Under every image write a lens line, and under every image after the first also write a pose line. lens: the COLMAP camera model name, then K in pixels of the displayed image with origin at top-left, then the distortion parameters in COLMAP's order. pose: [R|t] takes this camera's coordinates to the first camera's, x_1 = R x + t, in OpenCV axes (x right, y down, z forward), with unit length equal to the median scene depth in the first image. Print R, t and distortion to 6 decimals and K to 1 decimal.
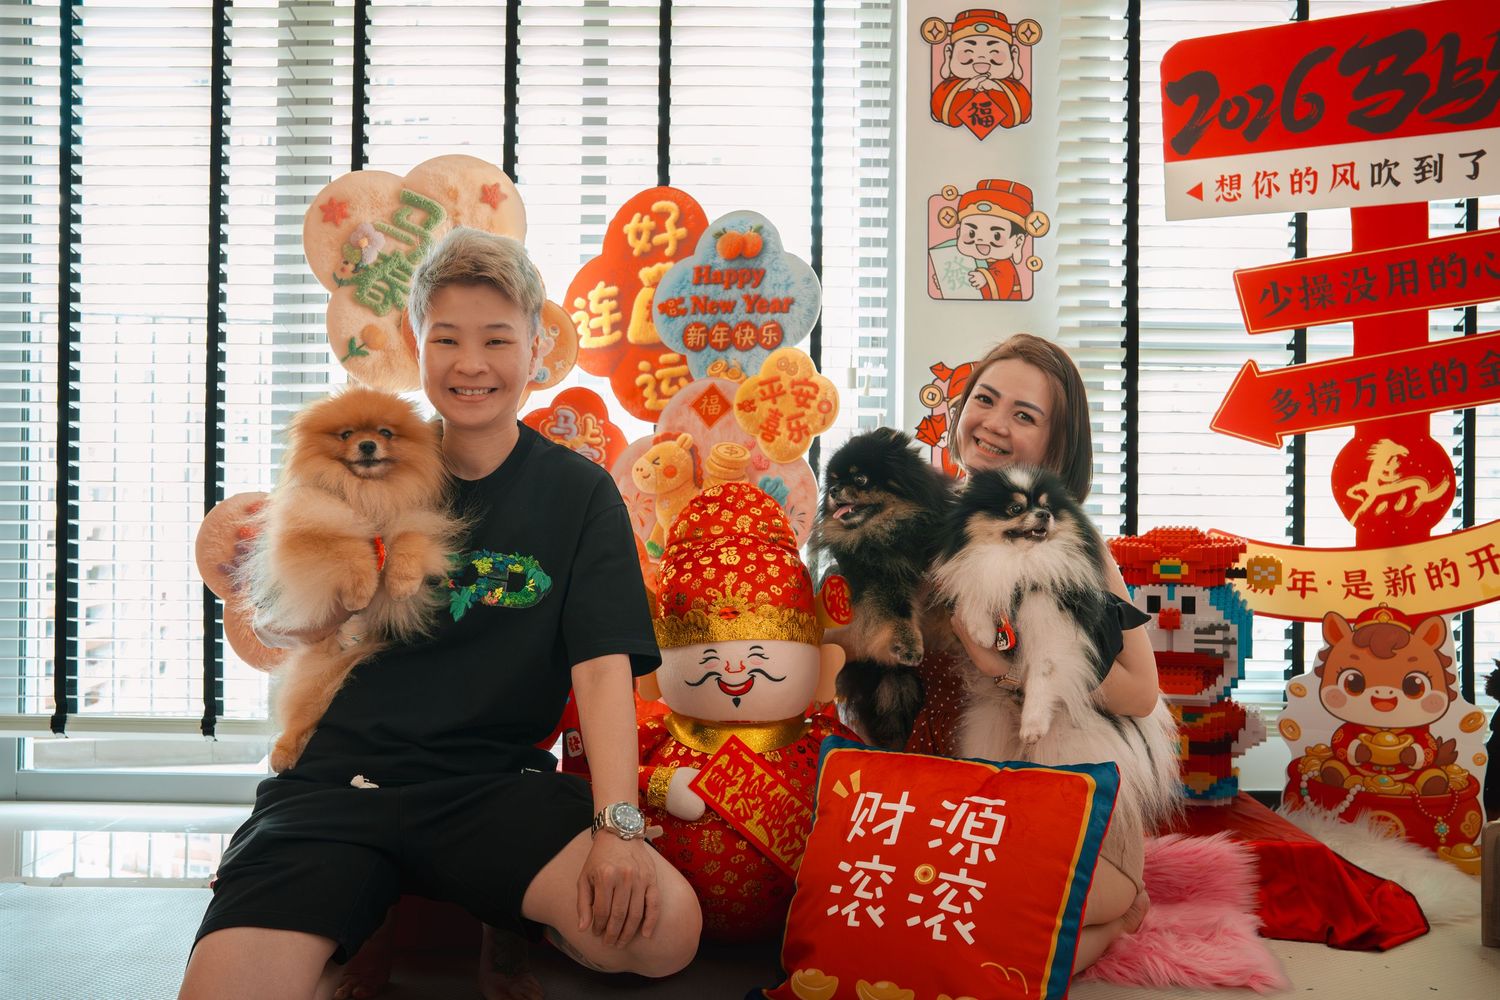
lens RADIAL K [[1415.8, 0, 746.2], [0, 1415.8, 518.3], [0, 0, 1]] dist [-0.101203, 0.176728]
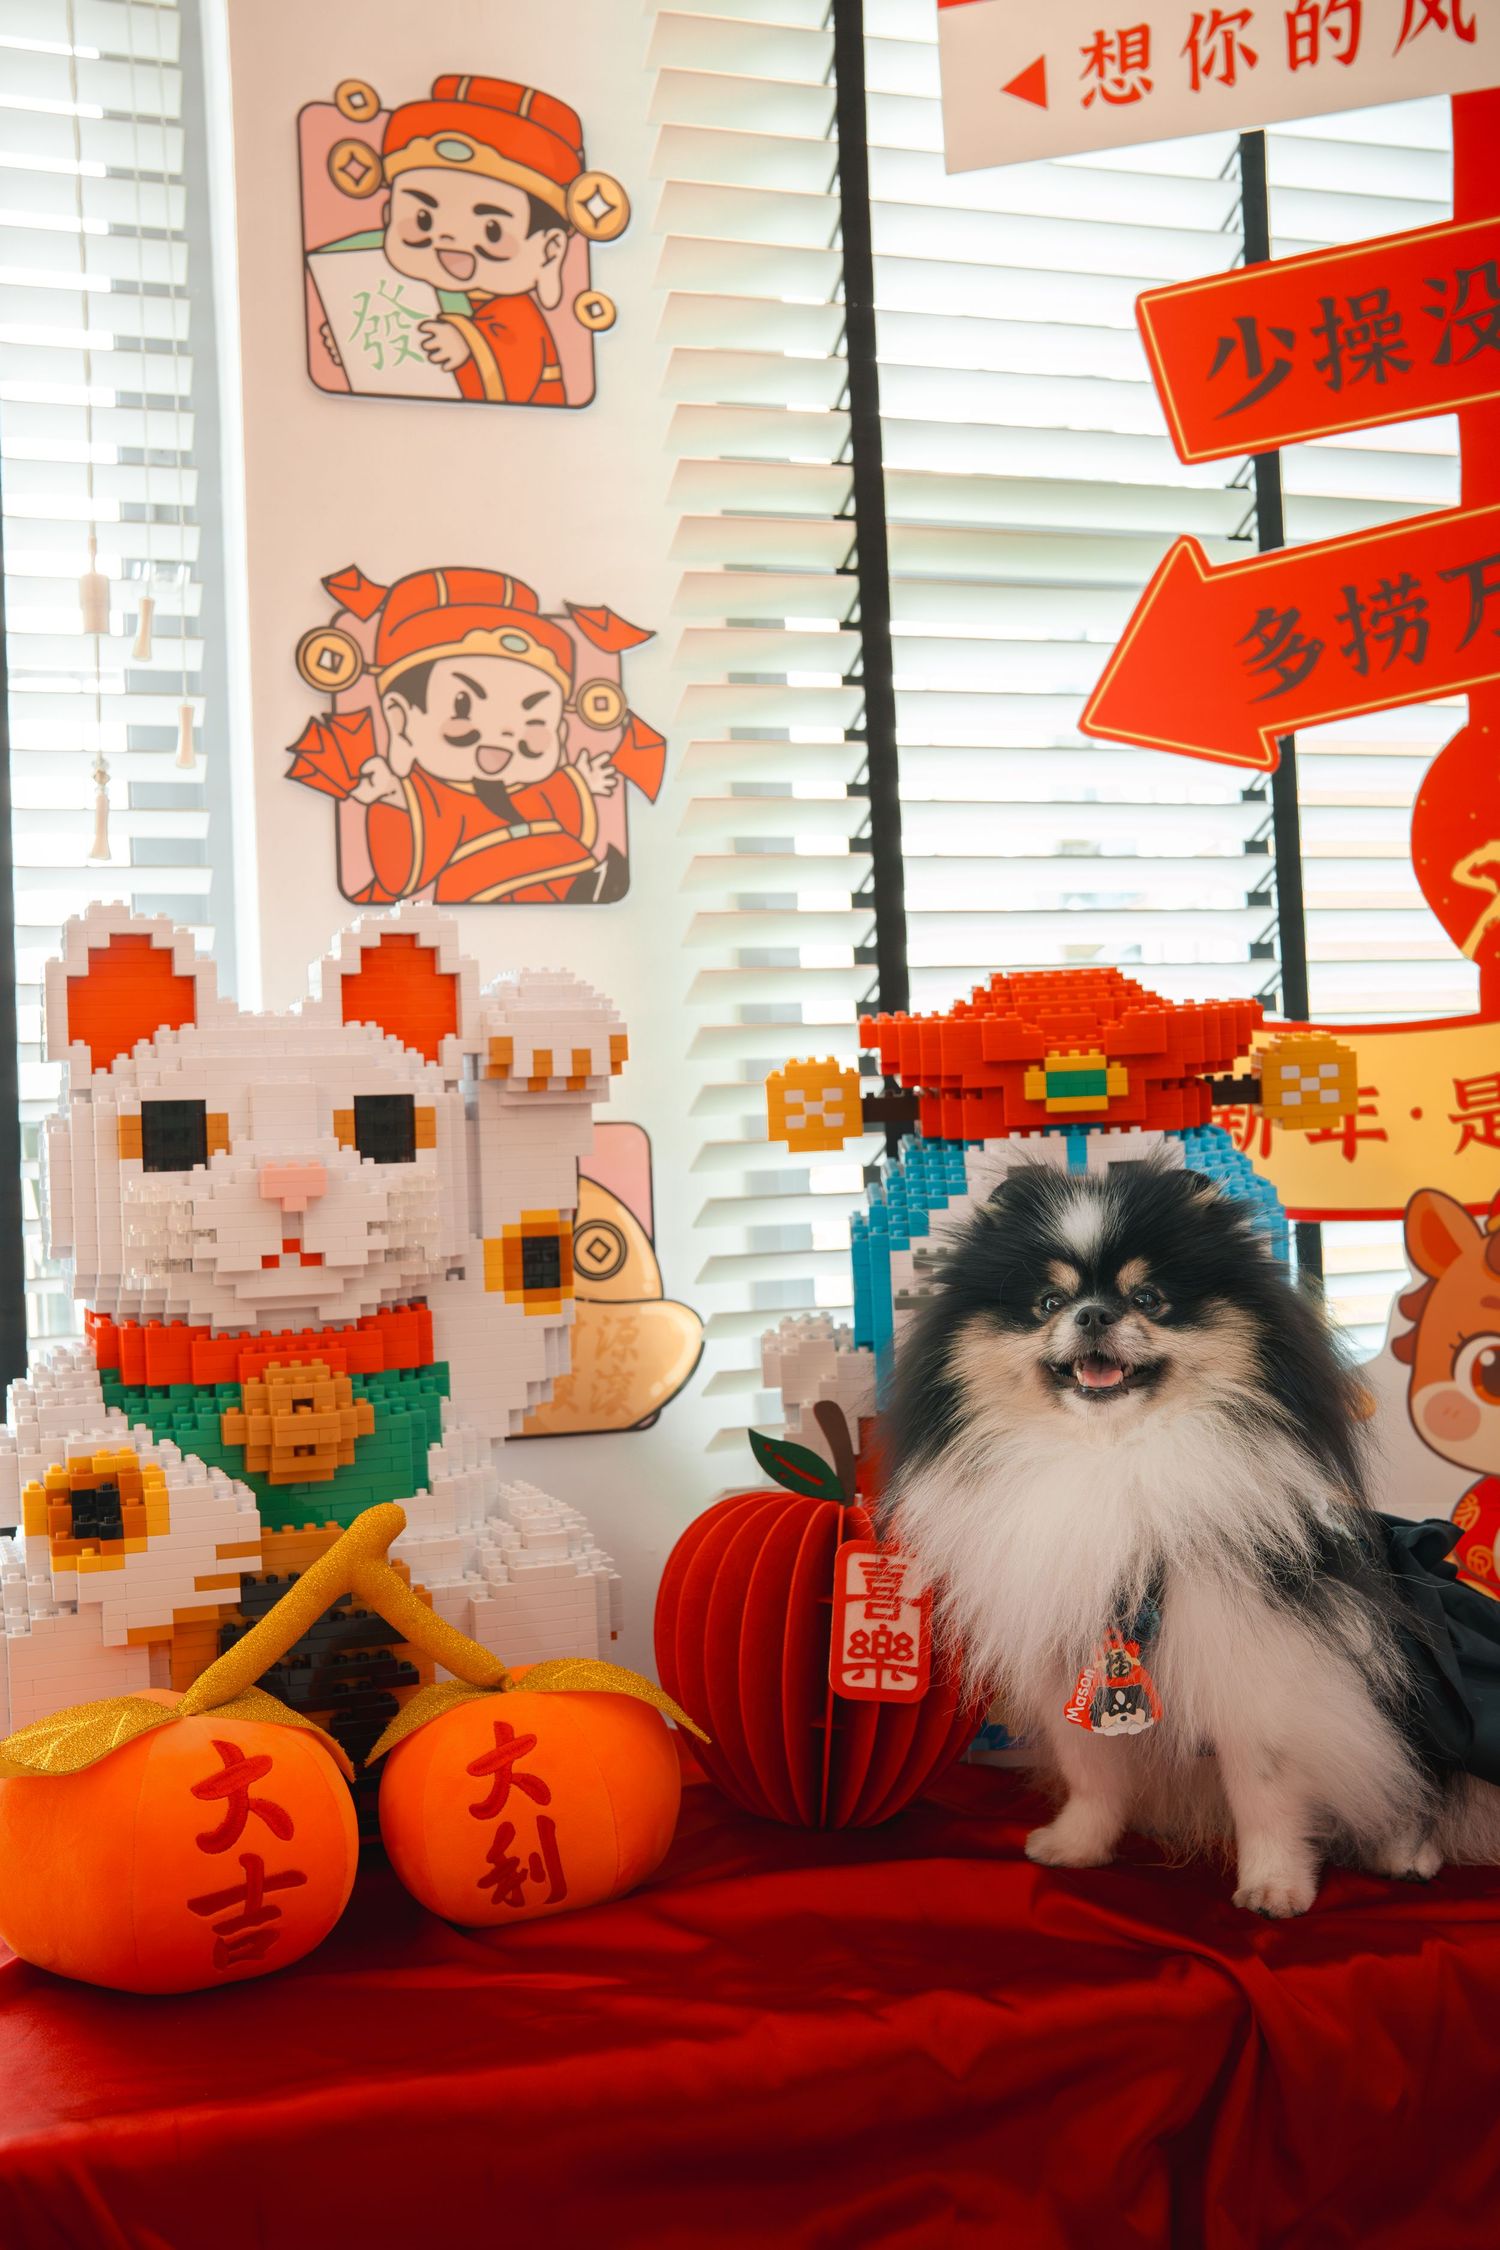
lens RADIAL K [[2123.7, 0, 750.0], [0, 2123.7, 1125.0], [0, 0, 1]] dist [-0.101203, 0.176728]
pose [[0.946900, -0.048861, 0.317793, 0.057306], [0.053254, 0.998568, -0.005148, 0.038751], [-0.317087, 0.021798, 0.948146, 0.469254]]
